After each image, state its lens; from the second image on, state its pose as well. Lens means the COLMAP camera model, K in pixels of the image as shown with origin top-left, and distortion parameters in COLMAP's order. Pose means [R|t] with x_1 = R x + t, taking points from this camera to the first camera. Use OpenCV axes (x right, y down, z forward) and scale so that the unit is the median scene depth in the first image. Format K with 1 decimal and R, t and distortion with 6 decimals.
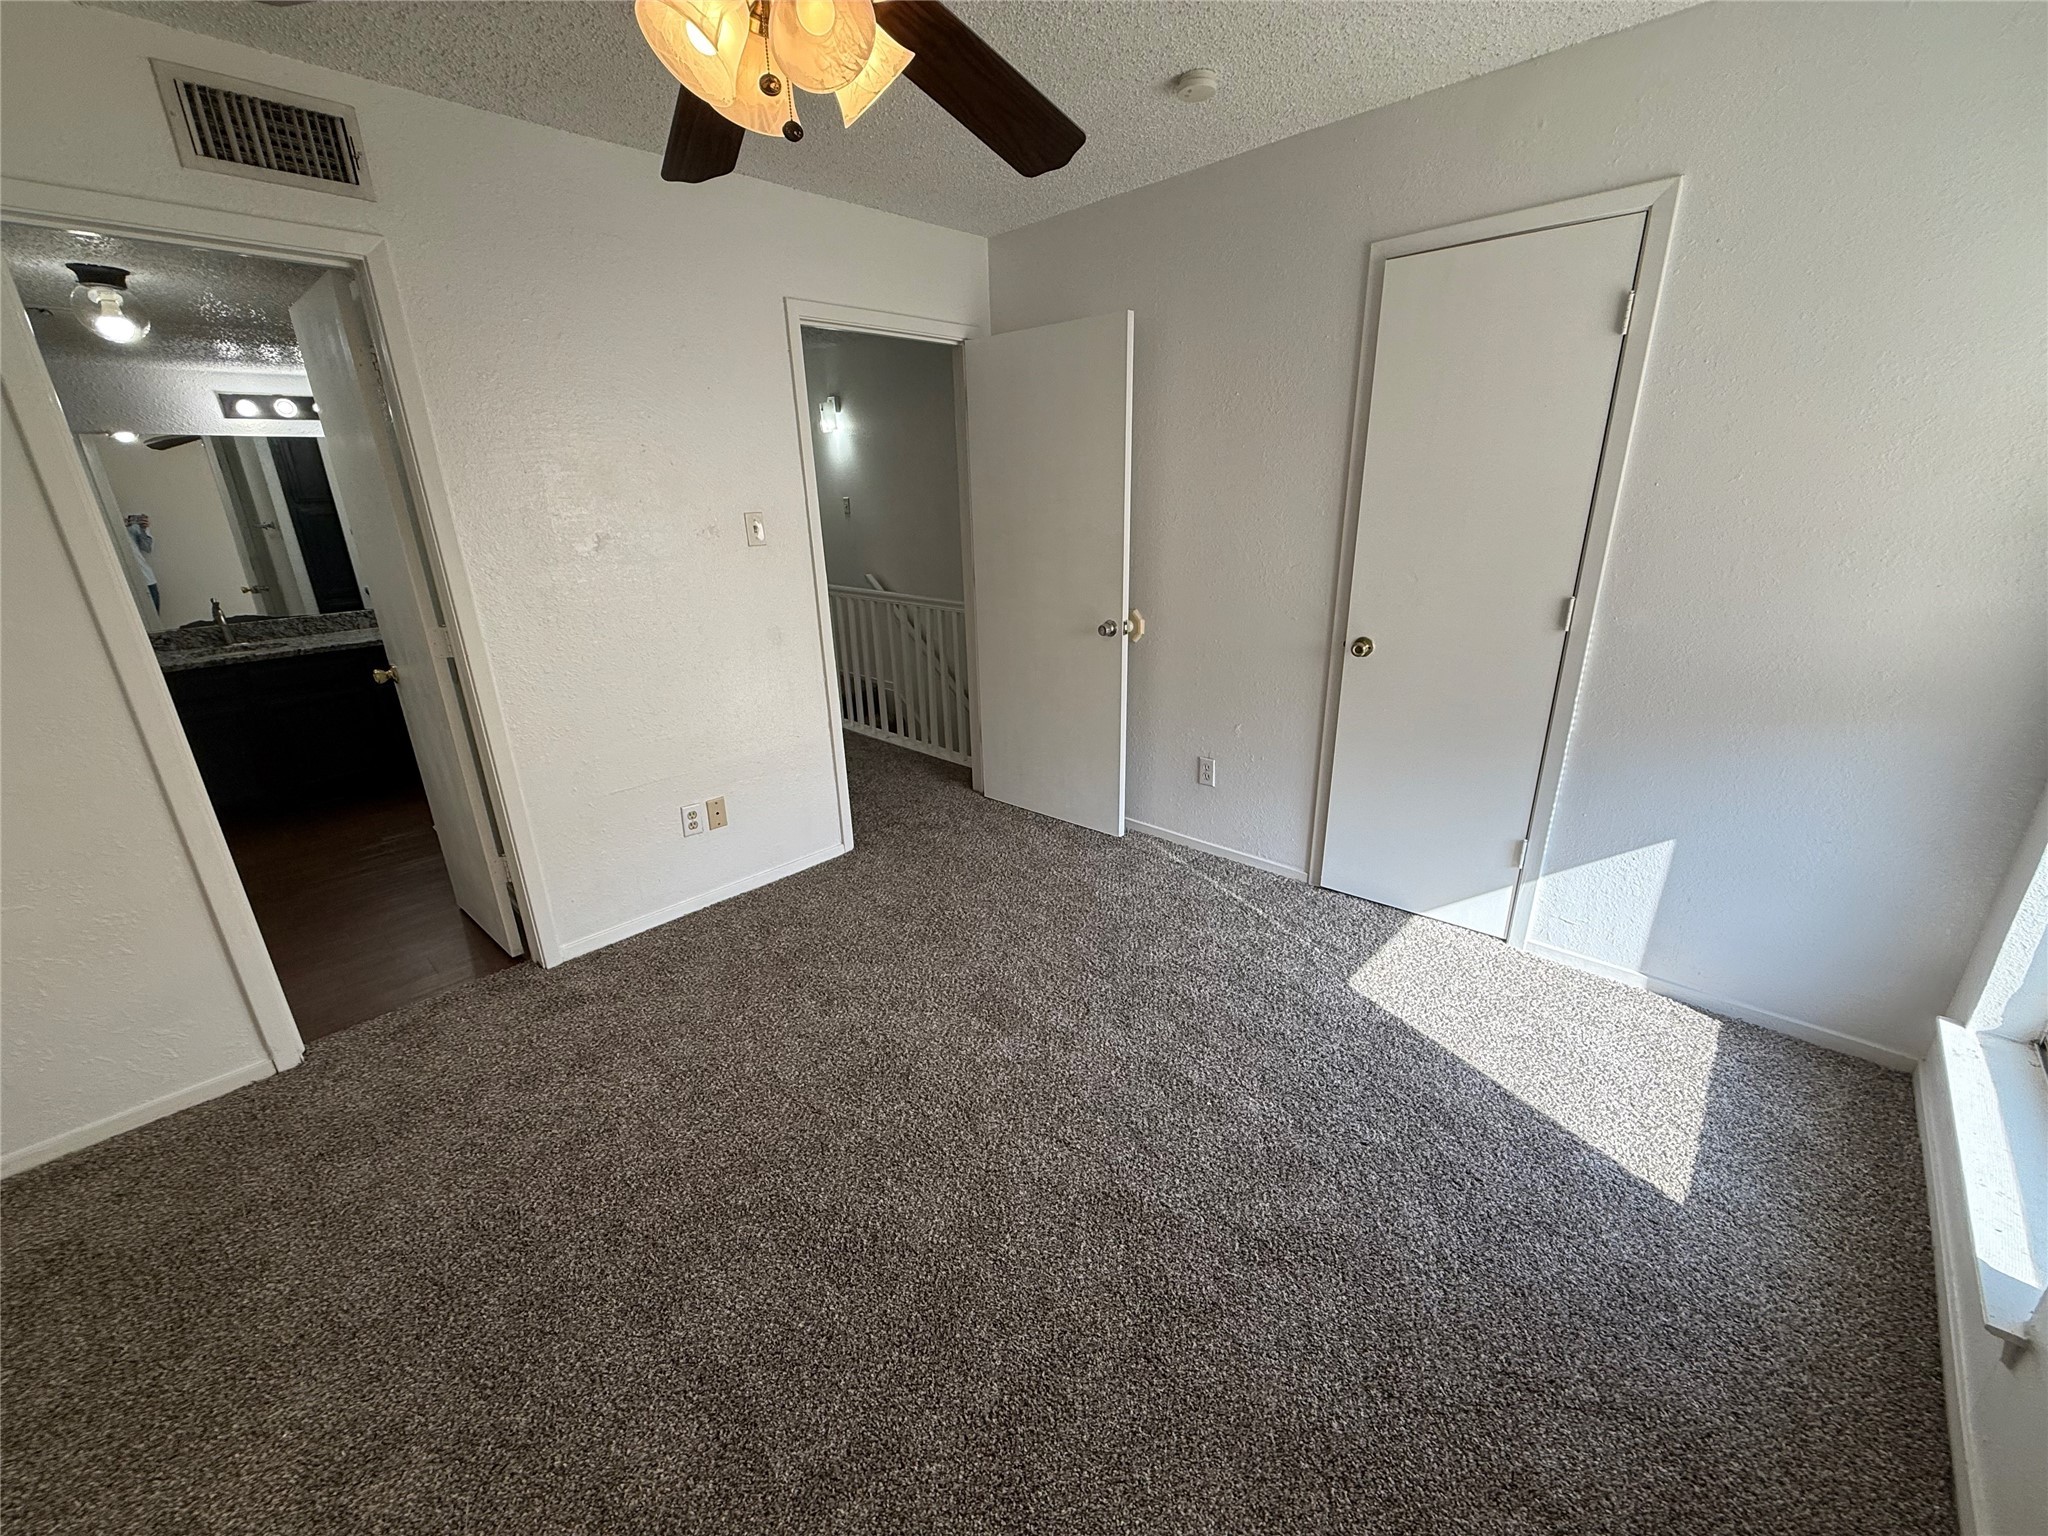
lens RADIAL K [[810.0, 0, 1025.0], [0, 810.0, 771.2], [0, 0, 1]] dist [-0.001064, 0.000001]
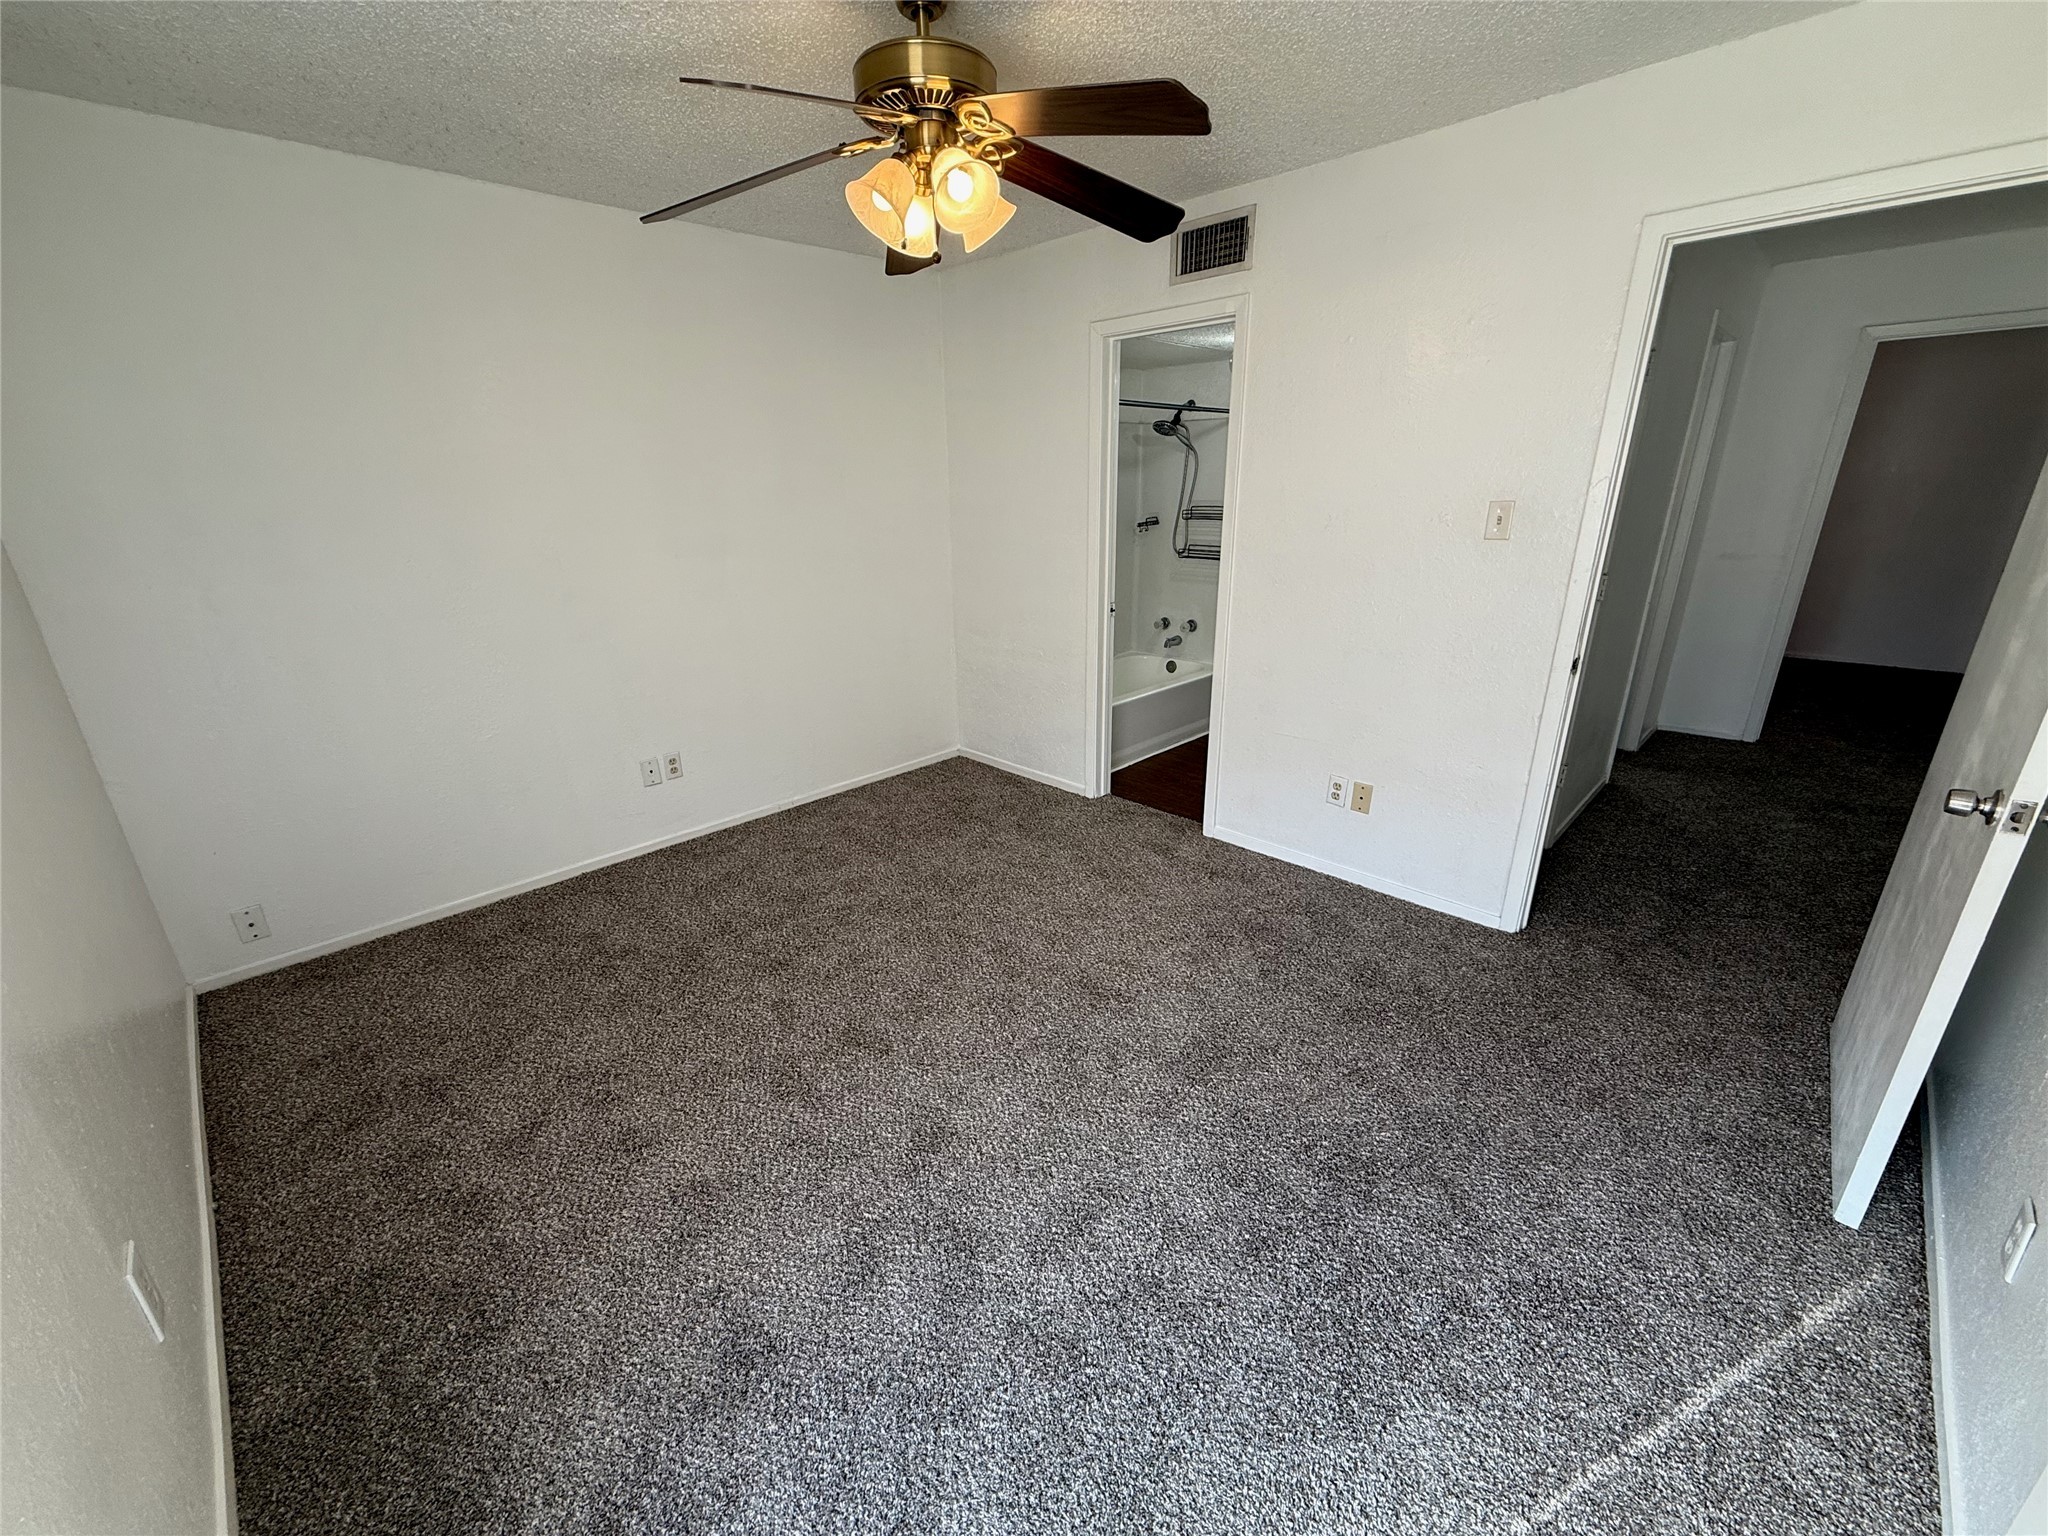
lens RADIAL K [[810.0, 0, 1017.0], [0, 810.0, 769.3], [0, 0, 1]] dist [-0.001064, 0.000001]
pose [[-0.023127, 0.357715, -0.933544, 0.772336], [-0.314678, 0.883725, 0.346421, -0.268496], [0.948917, 0.301778, 0.092127, 0.681353]]
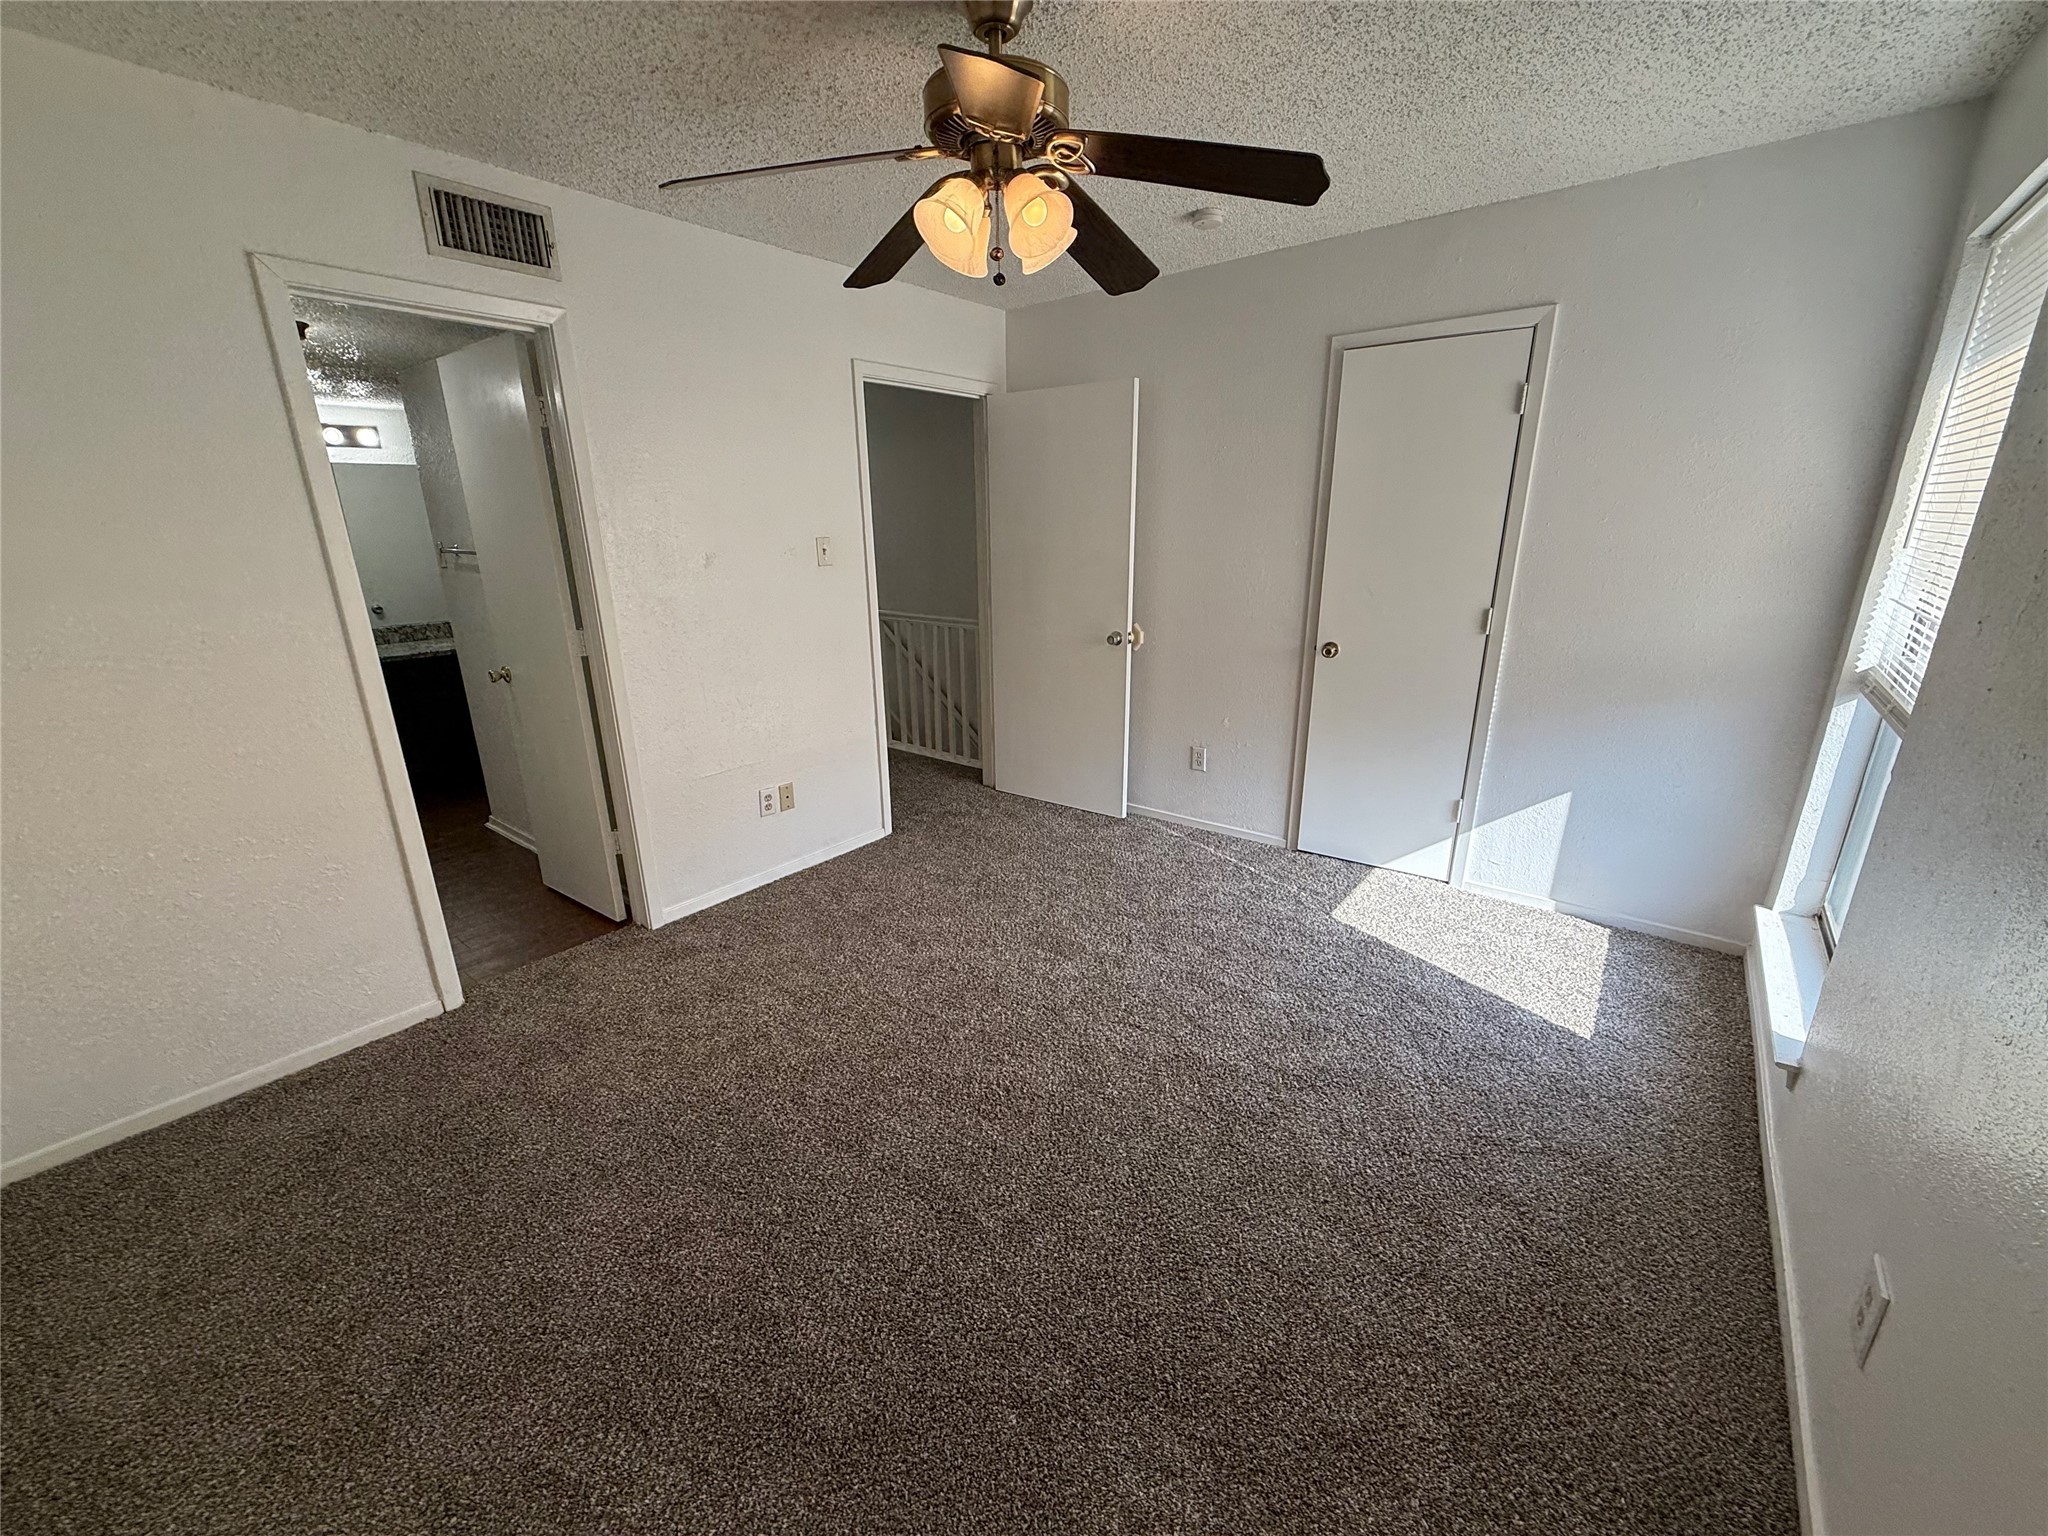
lens RADIAL K [[810.0, 0, 1026.6], [0, 810.0, 771.2], [0, 0, 1]] dist [-0.001064, 0.000001]
pose [[0.995755, -0.013488, 0.091050, -0.203972], [0.016902, 0.999178, -0.036834, 0.088251], [-0.090478, 0.038217, 0.995165, -0.236954]]
